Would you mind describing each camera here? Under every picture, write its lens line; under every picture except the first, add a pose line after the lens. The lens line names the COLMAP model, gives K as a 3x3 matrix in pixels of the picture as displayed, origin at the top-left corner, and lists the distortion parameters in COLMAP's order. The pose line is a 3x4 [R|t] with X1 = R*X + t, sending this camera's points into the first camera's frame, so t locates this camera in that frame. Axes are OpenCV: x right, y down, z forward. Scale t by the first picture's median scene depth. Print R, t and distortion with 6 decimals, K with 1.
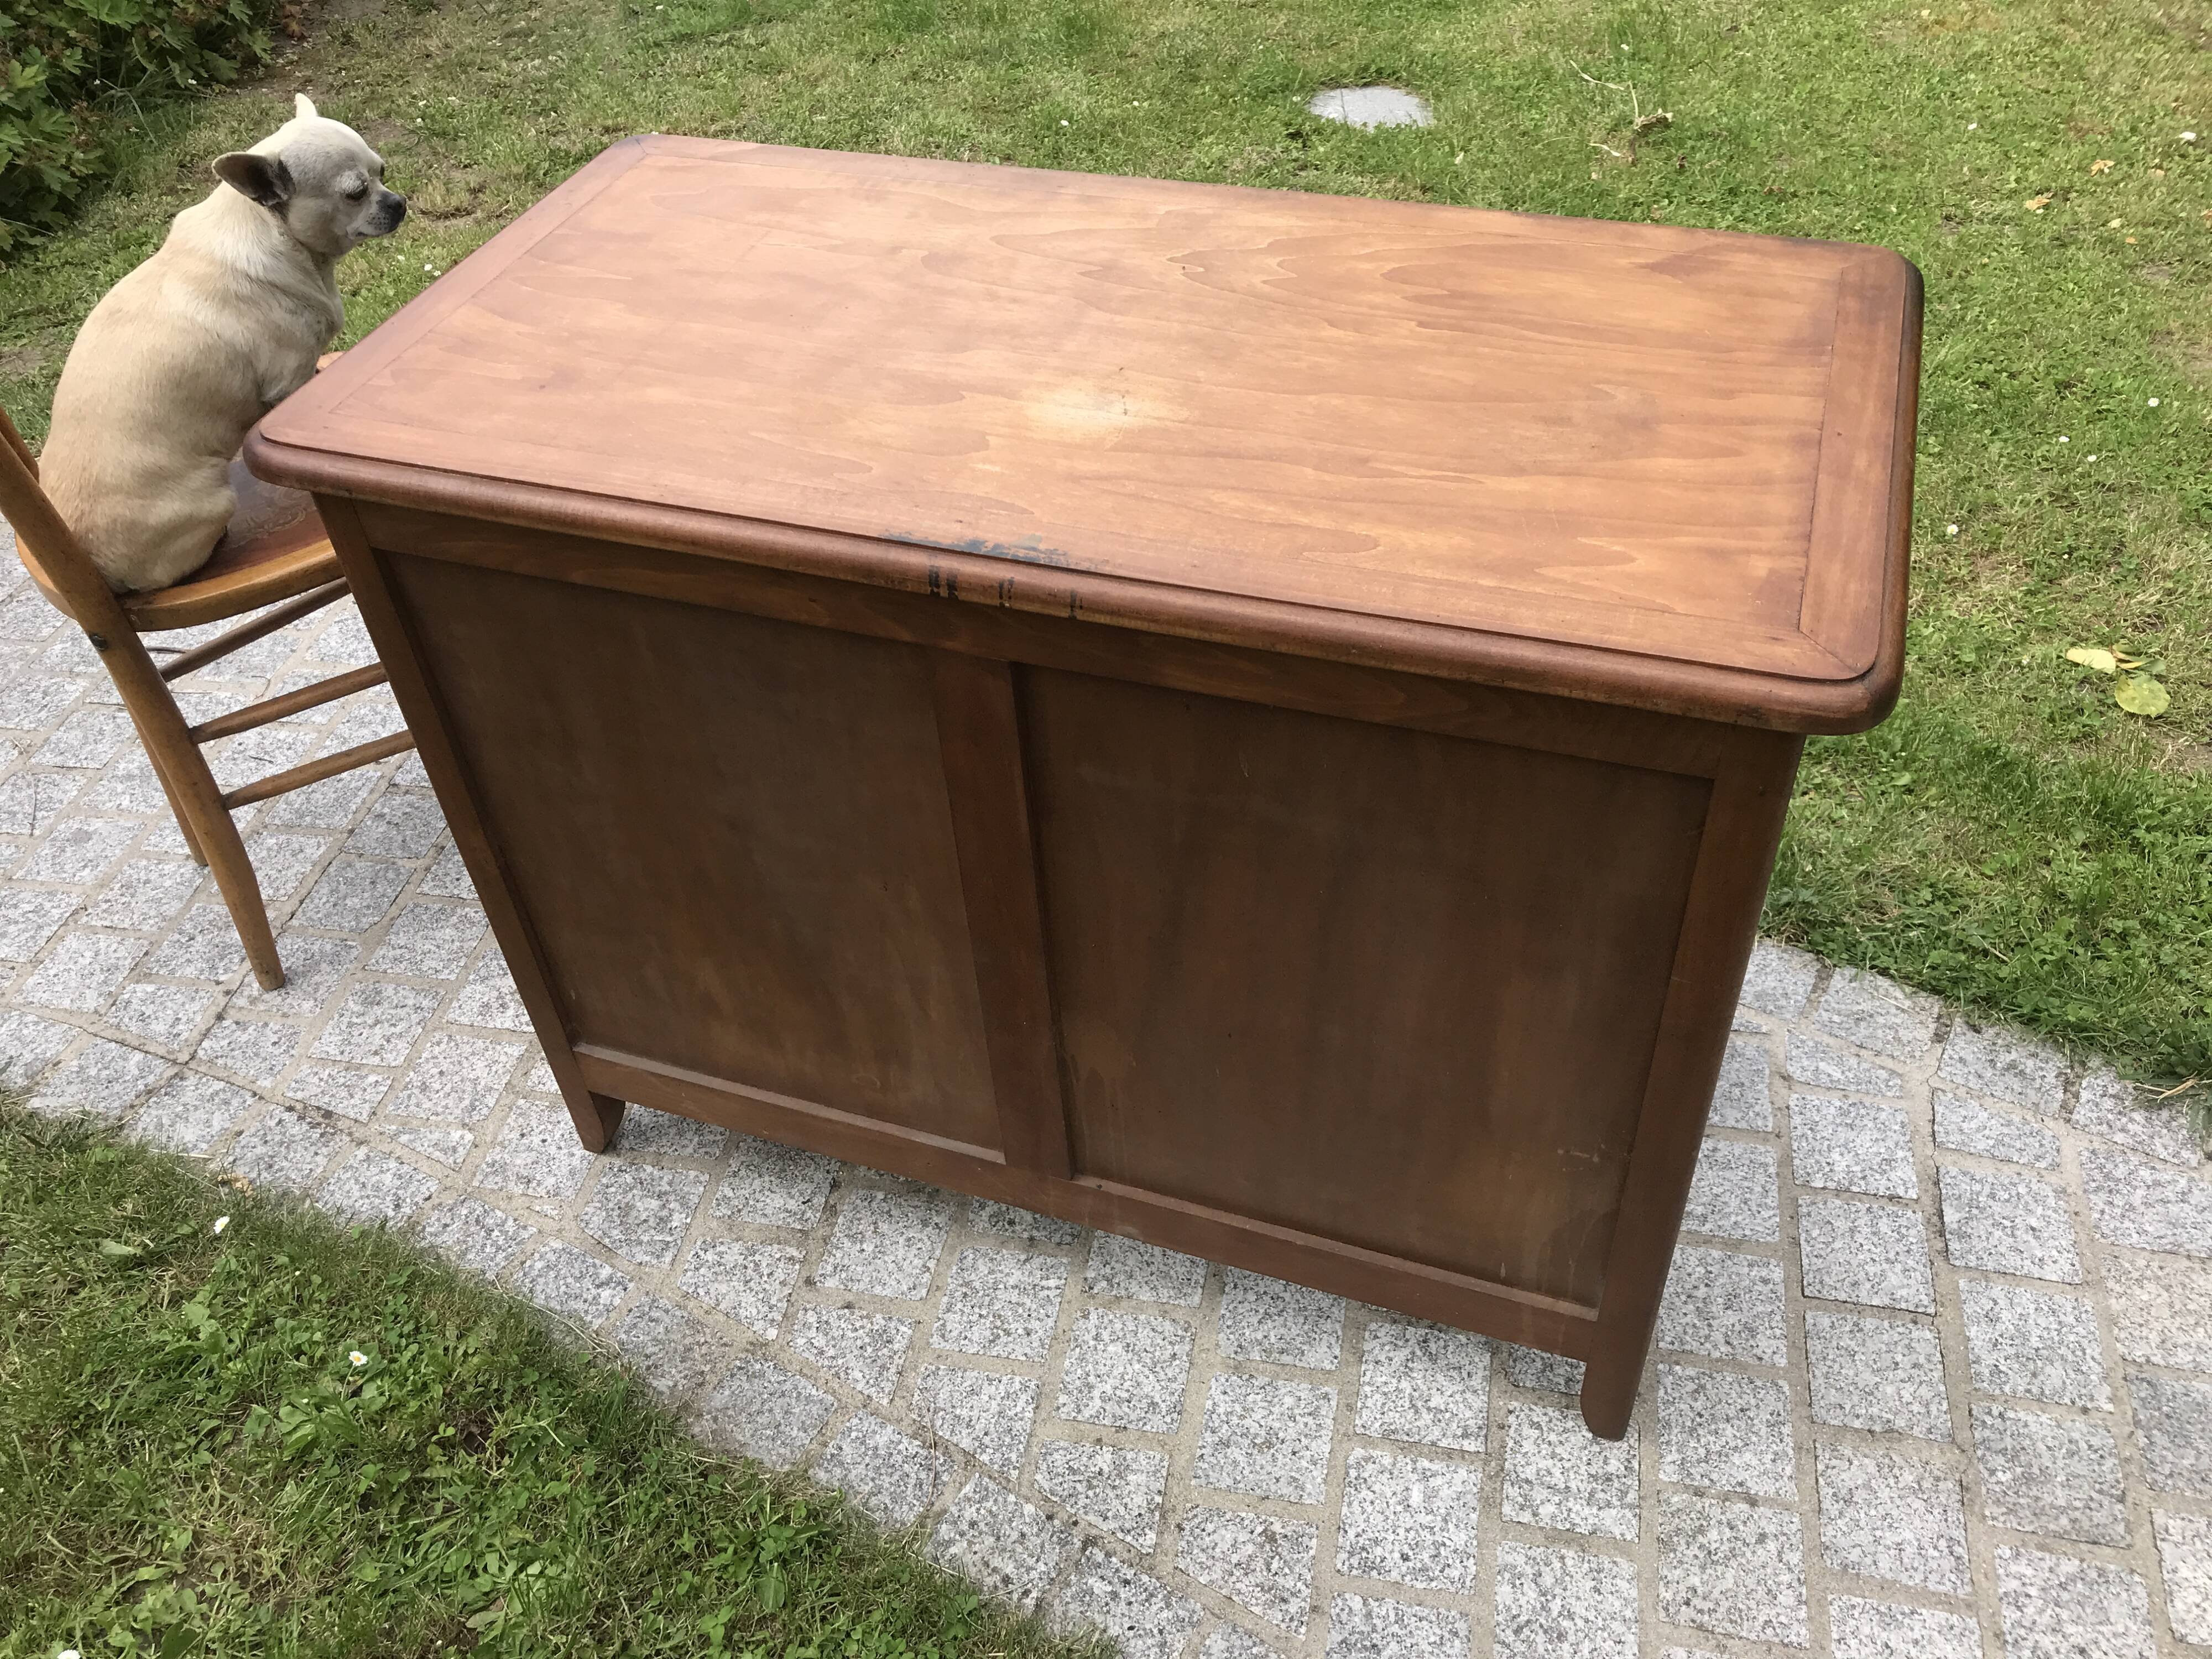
lens RADIAL K [[1818.8, 0, 1118.8], [0, 1818.8, 812.1], [0, 0, 1]] dist [0.005702, 0.004011]
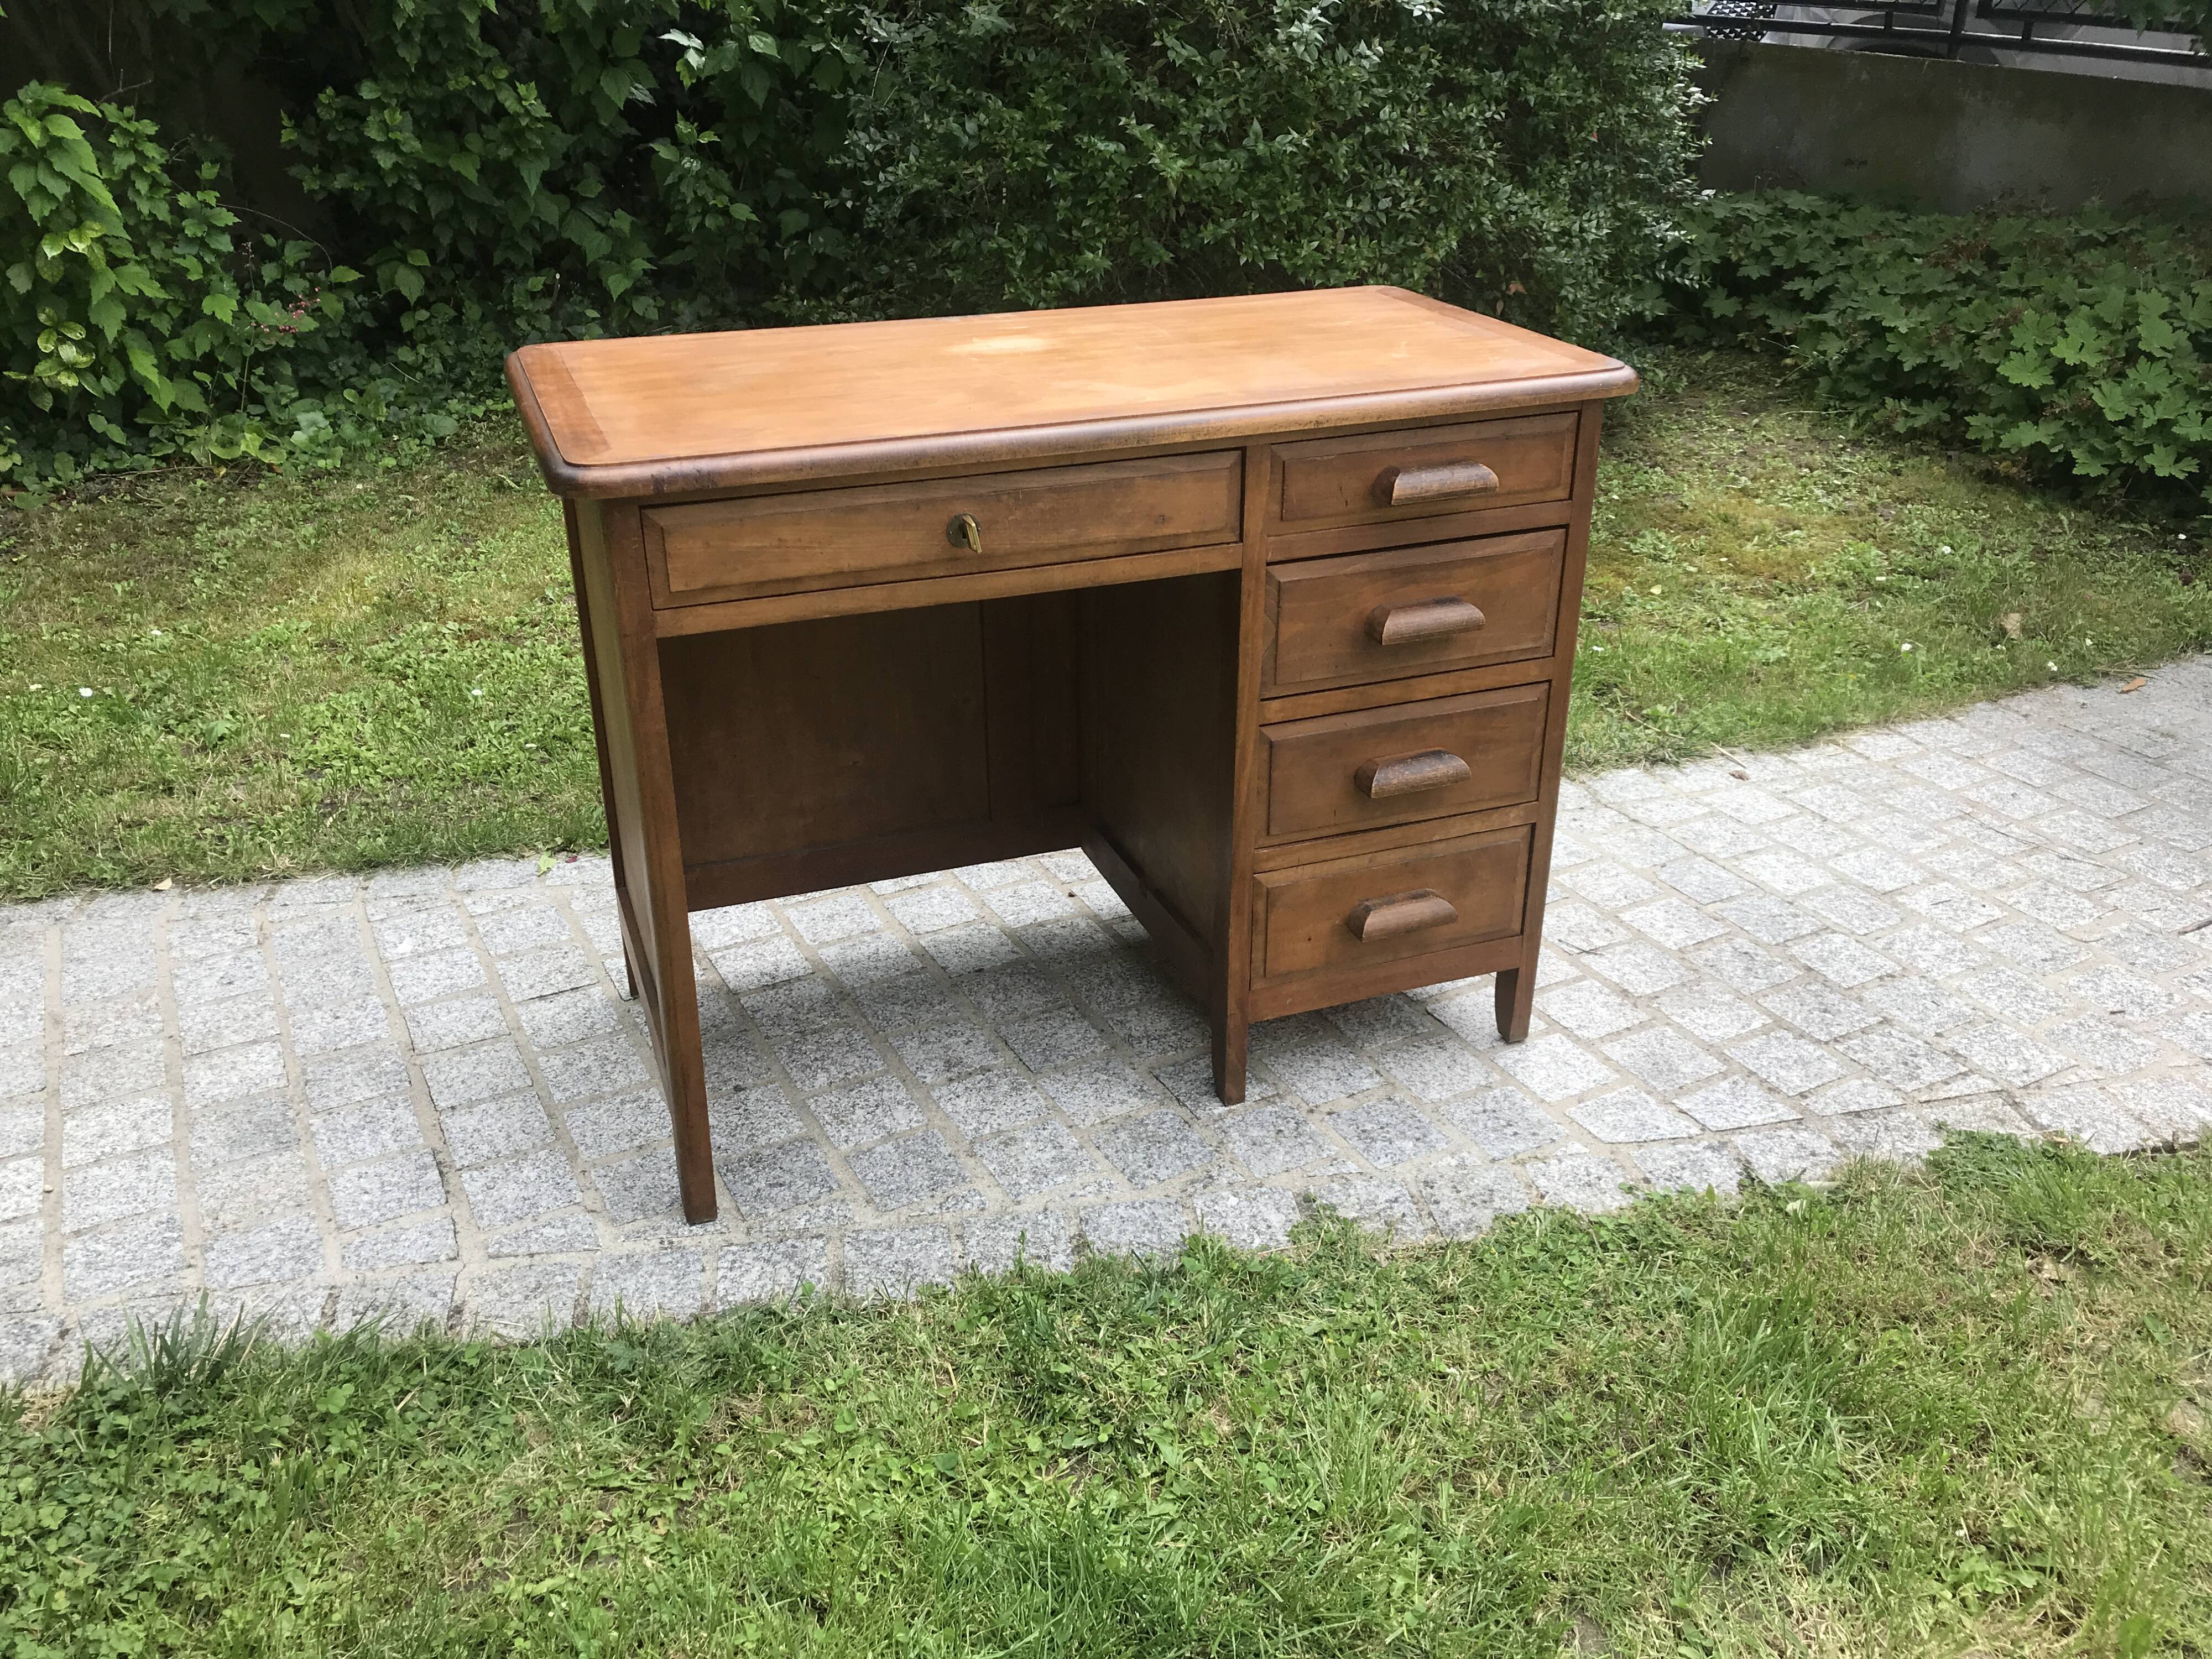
lens RADIAL K [[1818.8, 0, 1113.2], [0, 1818.8, 804.7], [0, 0, 1]] dist [0.005702, 0.004011]
pose [[-0.763747, 0.328211, -0.555849, 0.750112], [-0.405029, 0.426840, 0.808553, -1.099358], [0.502635, 0.842665, -0.193063, 1.339477]]
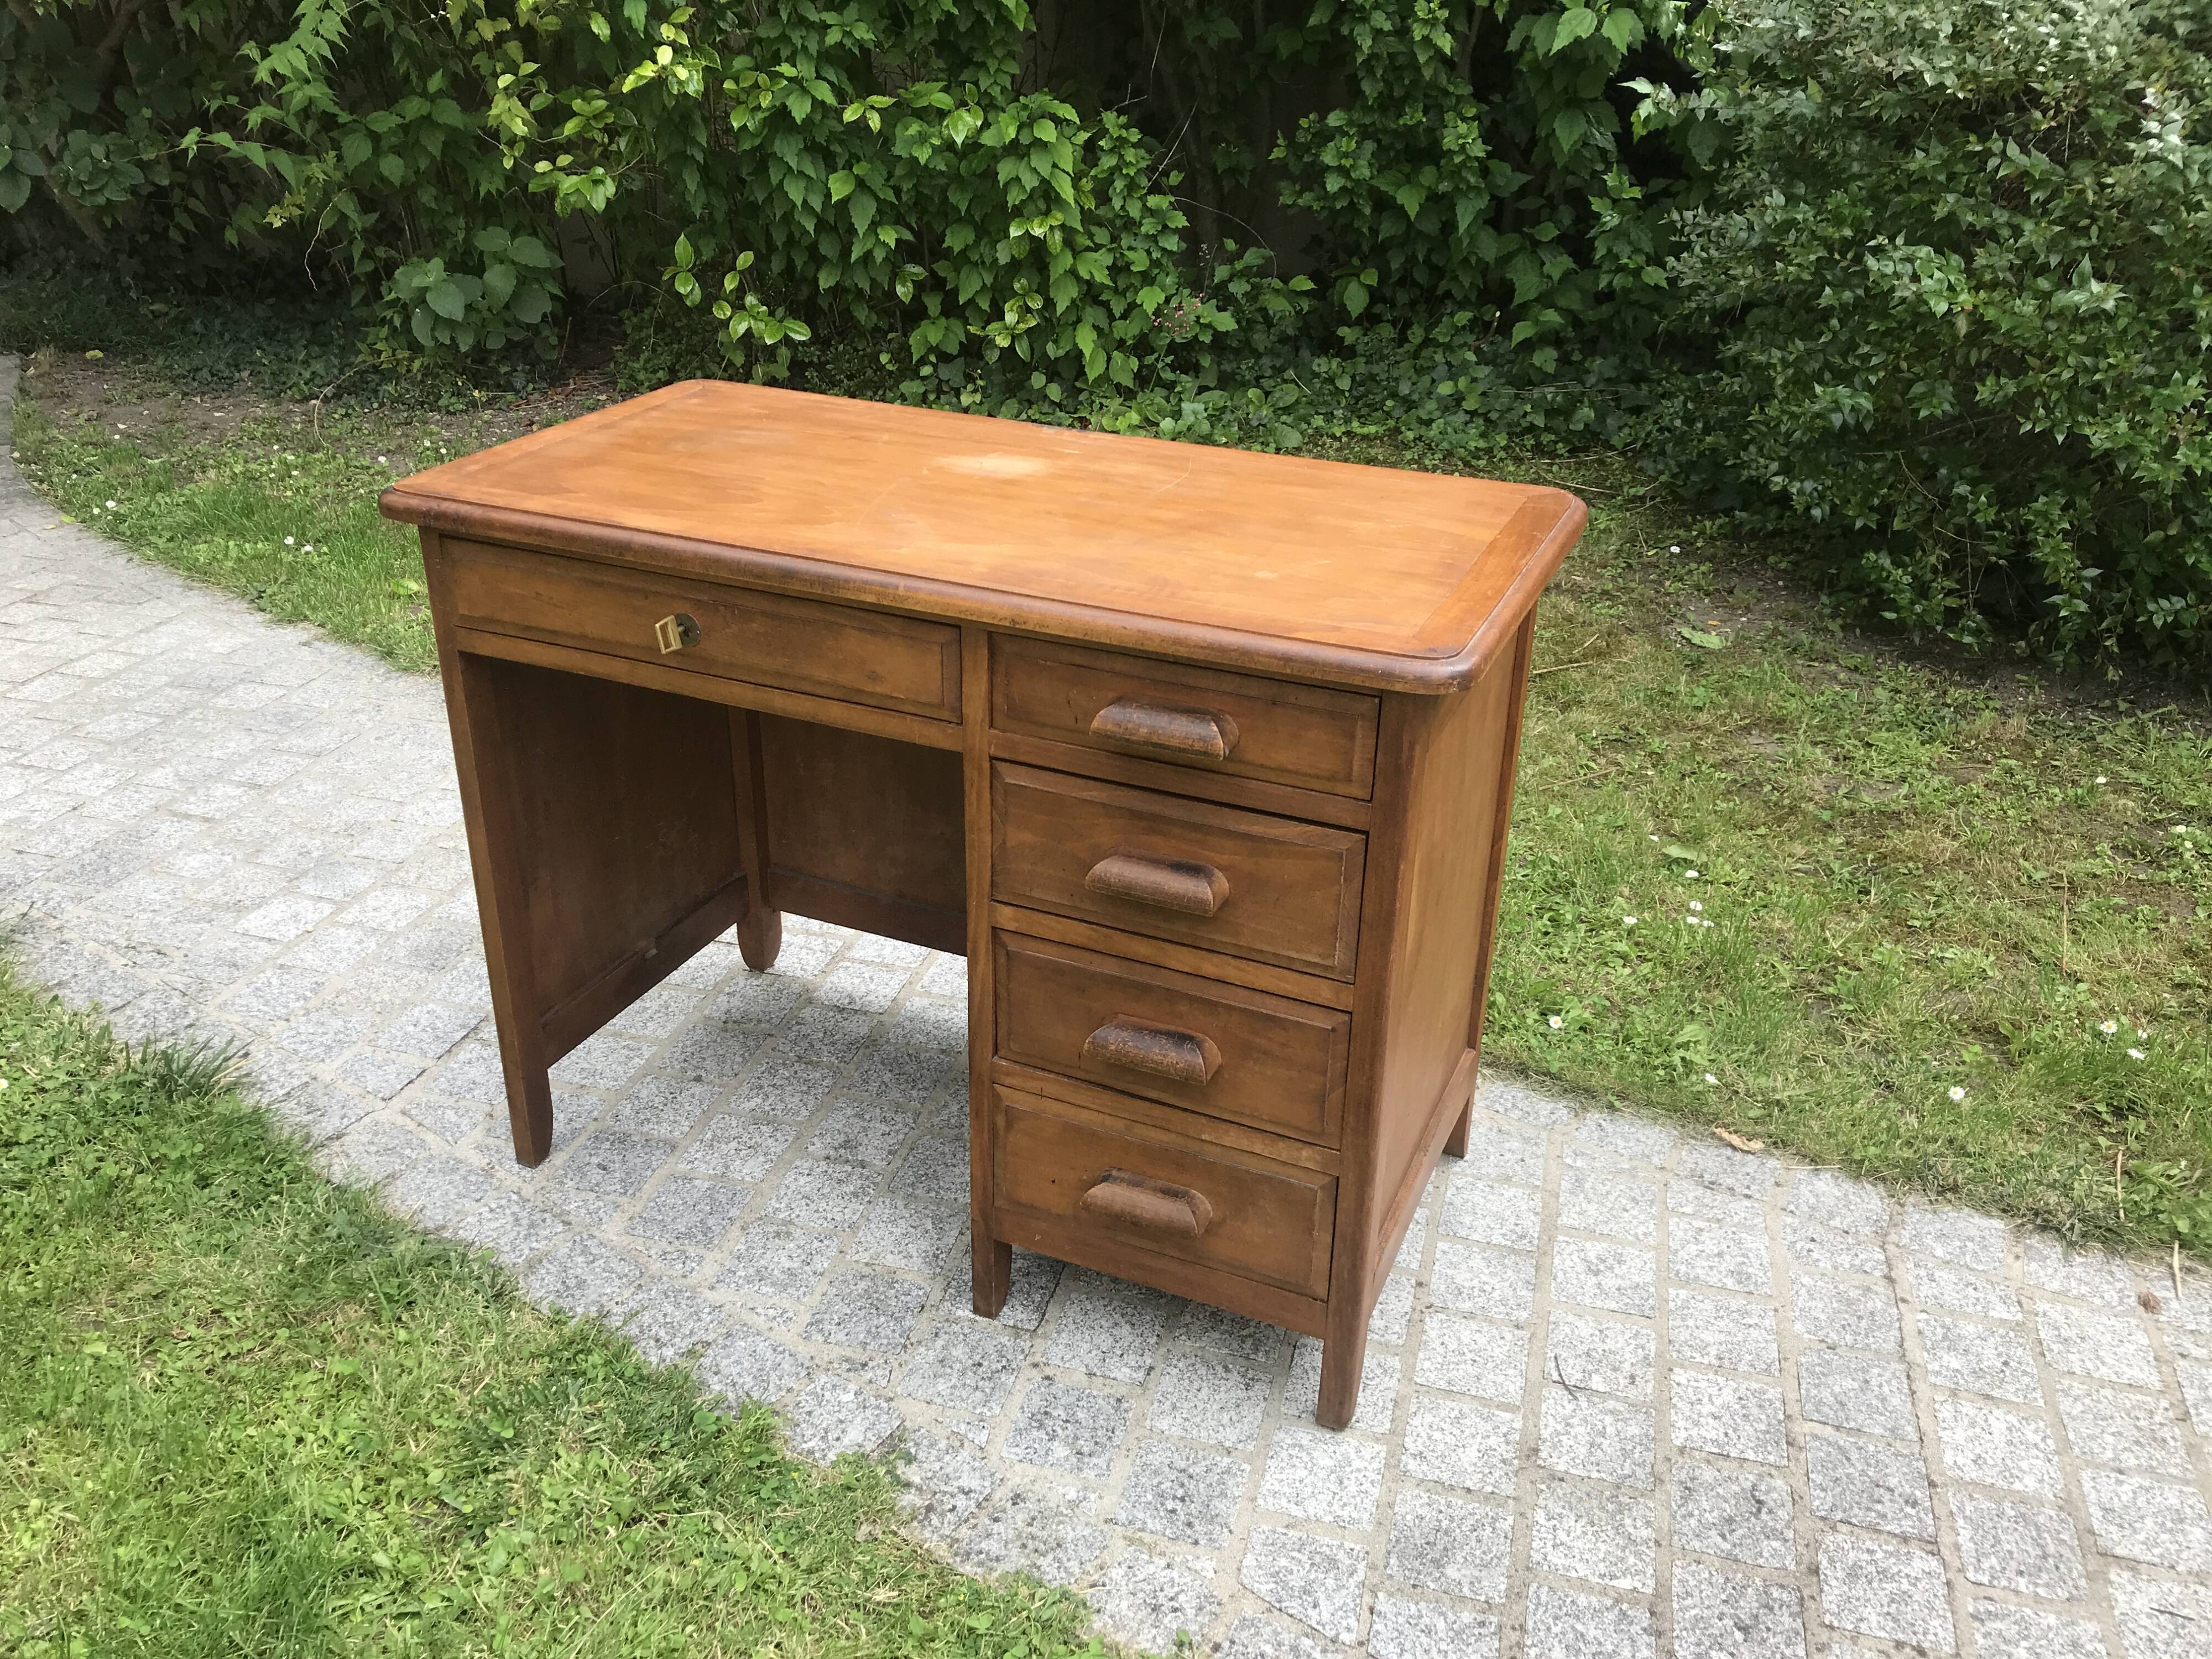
lens RADIAL K [[1818.8, 0, 1106.2], [0, 1818.8, 802.8], [0, 0, 1]] dist [0.005702, 0.004011]
pose [[-0.996575, 0.003009, 0.082640, -0.181595], [0.077961, 0.367455, 0.926768, -1.214125], [-0.027578, 0.930036, -0.366431, 1.438027]]
